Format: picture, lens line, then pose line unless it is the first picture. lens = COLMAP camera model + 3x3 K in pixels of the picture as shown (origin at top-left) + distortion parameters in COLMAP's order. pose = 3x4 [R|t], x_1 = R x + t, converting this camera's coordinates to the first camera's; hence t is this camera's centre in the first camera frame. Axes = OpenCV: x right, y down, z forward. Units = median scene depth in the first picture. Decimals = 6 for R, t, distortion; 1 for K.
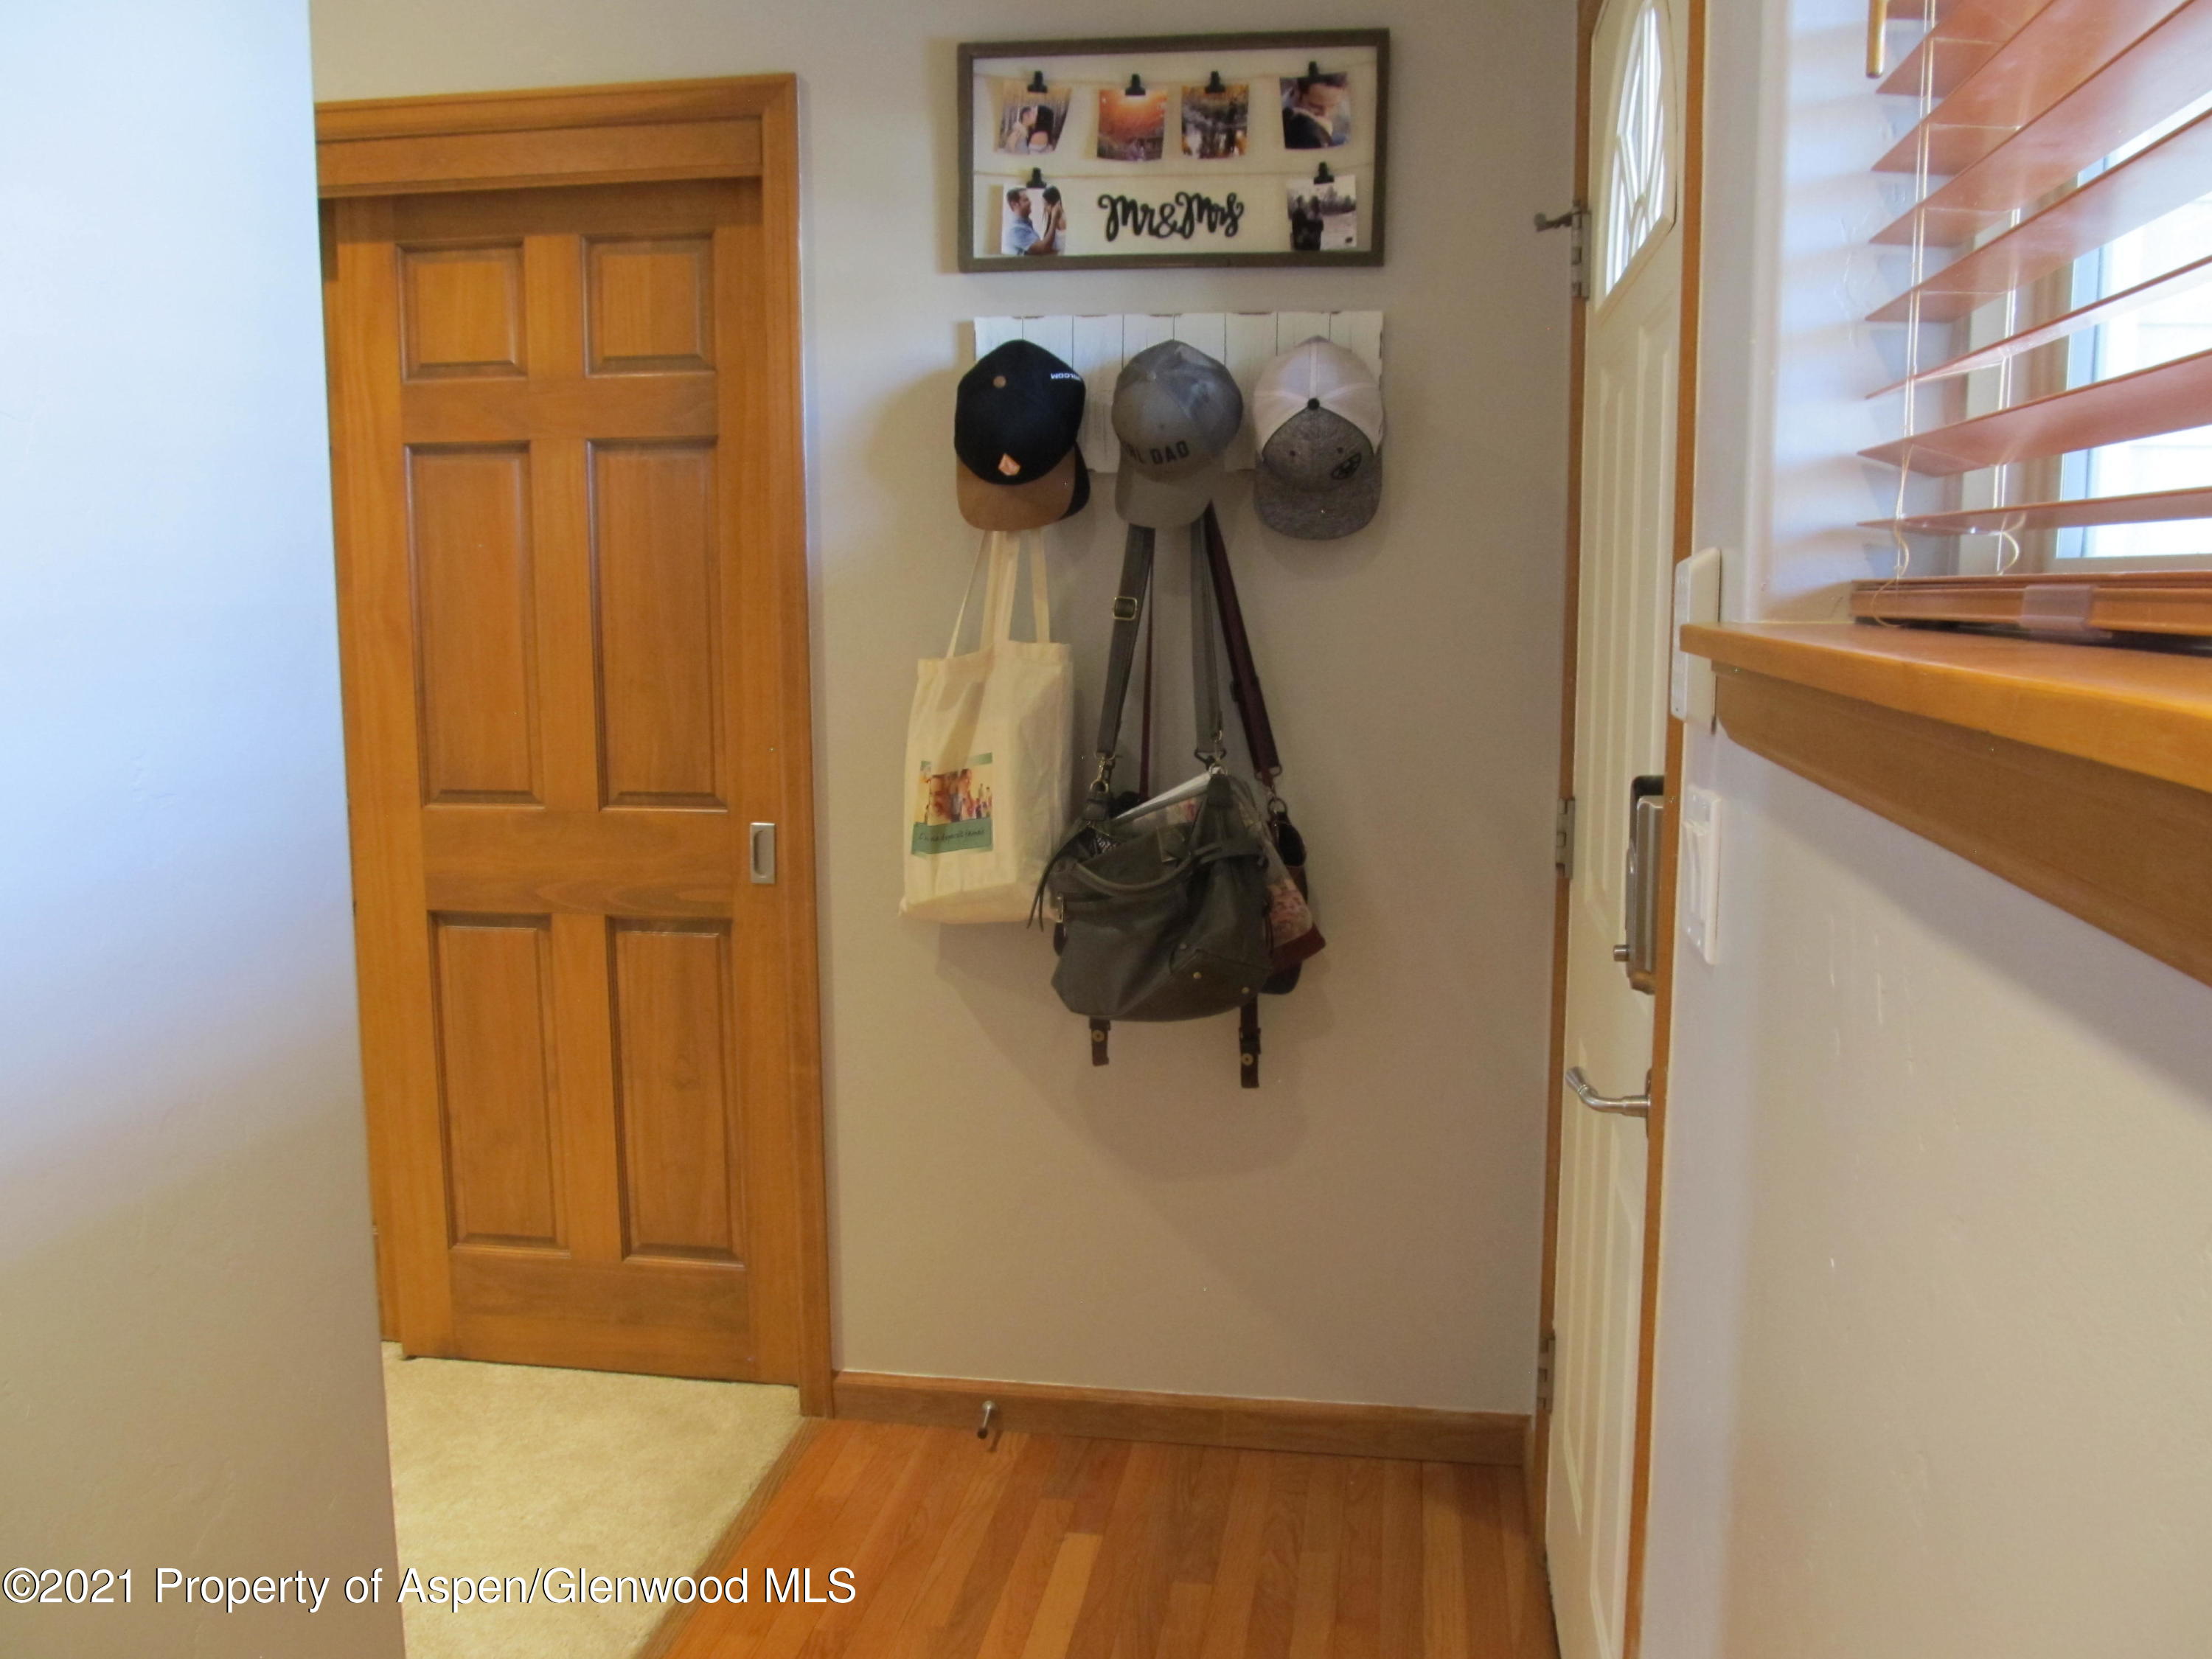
lens RADIAL K [[1747.9, 0, 1106.0], [0, 1747.9, 829.5], [0, 0, 1]] dist [0.080734, 0.008478]
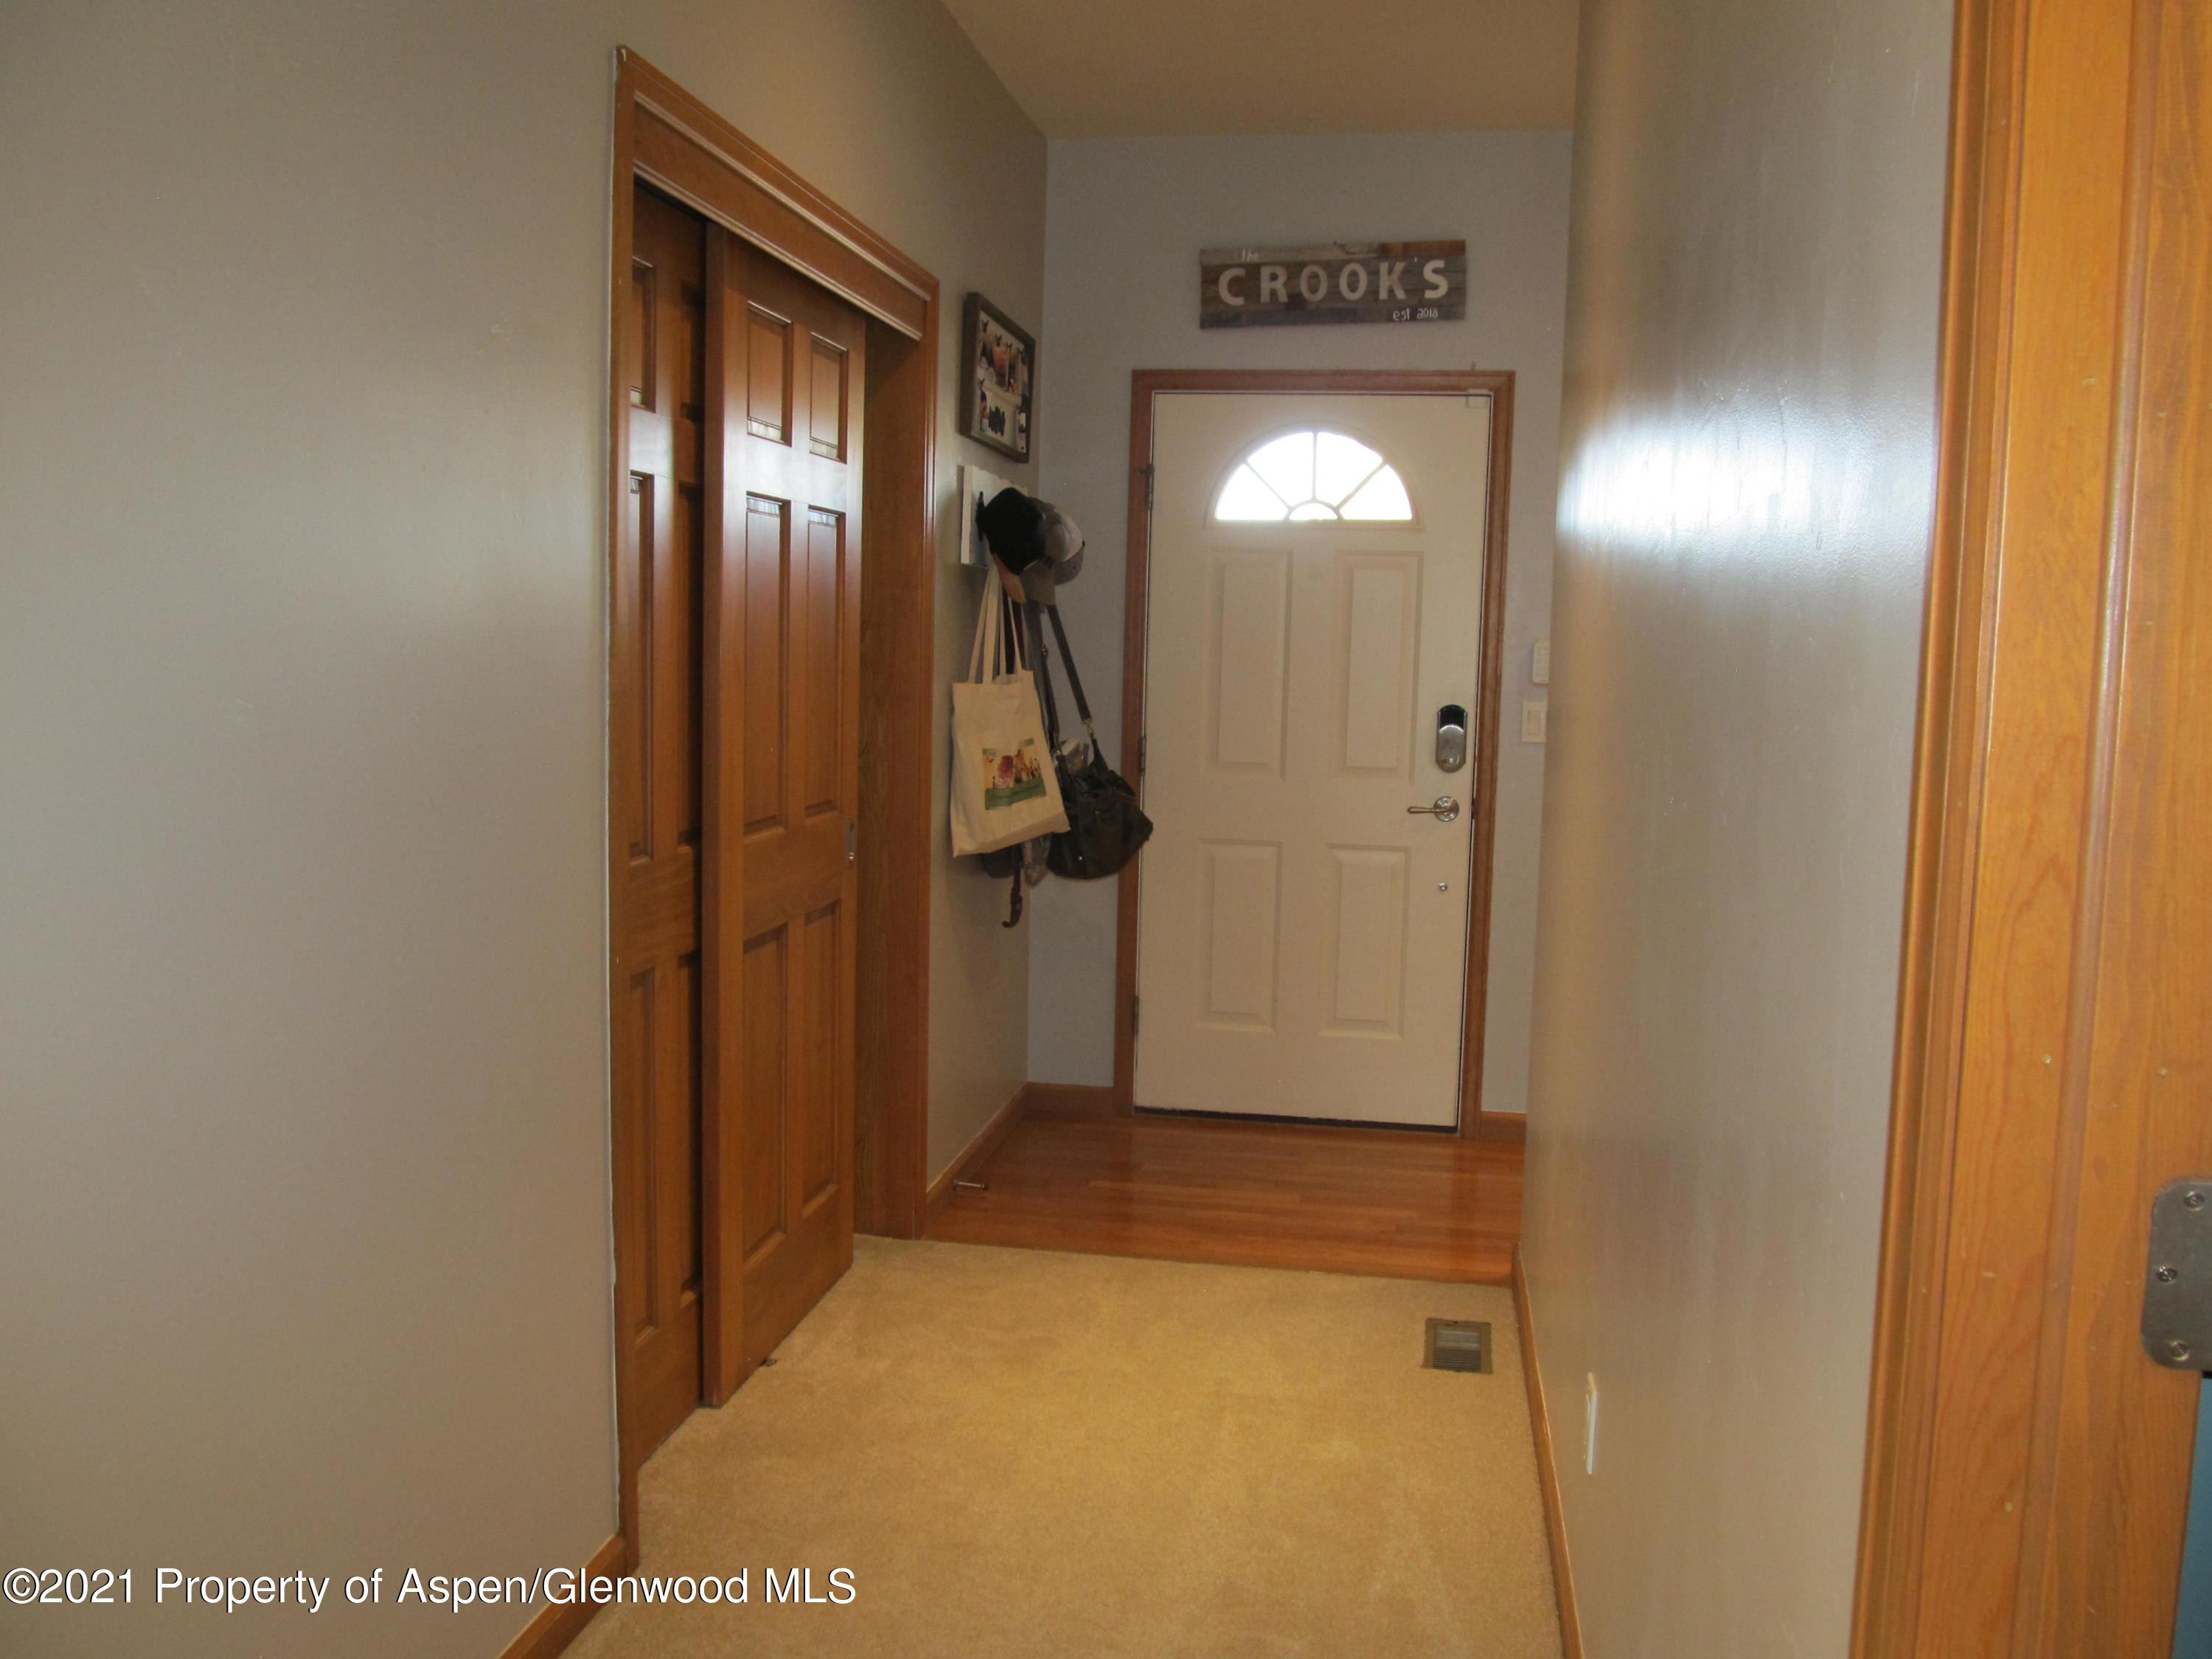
lens RADIAL K [[1824.4, 0, 1114.5], [0, 1824.4, 832.1], [0, 0, 1]] dist [-0.064728, 0.028071]
pose [[-0.016648, -0.106981, 0.994122, -1.725840], [0.117171, 0.987200, 0.108198, -0.128480], [-0.992972, 0.118284, -0.003900, 0.931416]]
